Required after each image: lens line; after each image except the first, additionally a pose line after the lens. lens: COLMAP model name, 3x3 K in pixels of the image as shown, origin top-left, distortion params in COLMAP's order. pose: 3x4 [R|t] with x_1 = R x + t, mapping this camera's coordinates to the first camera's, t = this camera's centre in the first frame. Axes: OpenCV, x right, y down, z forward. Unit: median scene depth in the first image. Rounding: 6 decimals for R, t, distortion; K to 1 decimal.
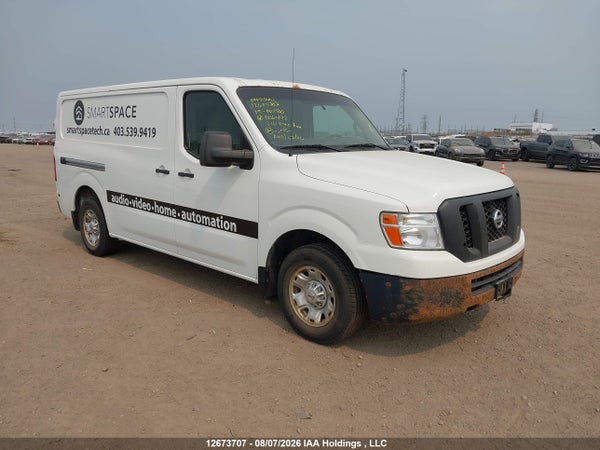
lens RADIAL K [[458.5, 0, 300.0], [0, 458.5, 225.0], [0, 0, 1]] dist [0.005983, 0.001516]
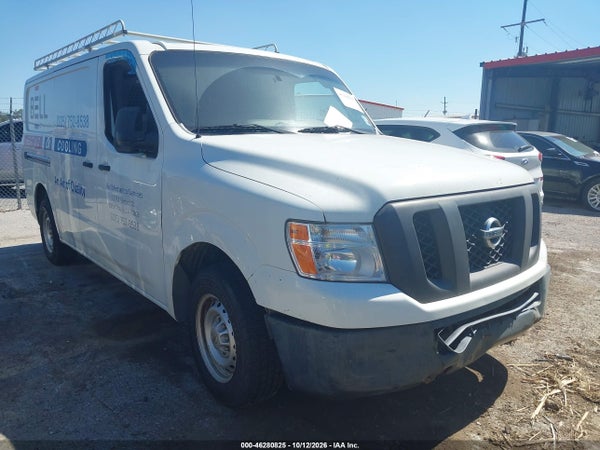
lens RADIAL K [[457.9, 0, 300.9], [0, 457.9, 238.7], [0, 0, 1]] dist [-0.052056, 0.001718]
pose [[0.989873, 0.021218, -0.140359, 0.249767], [-0.016888, 0.999346, 0.031967, -0.020490], [0.140946, -0.029273, 0.989584, 0.320237]]
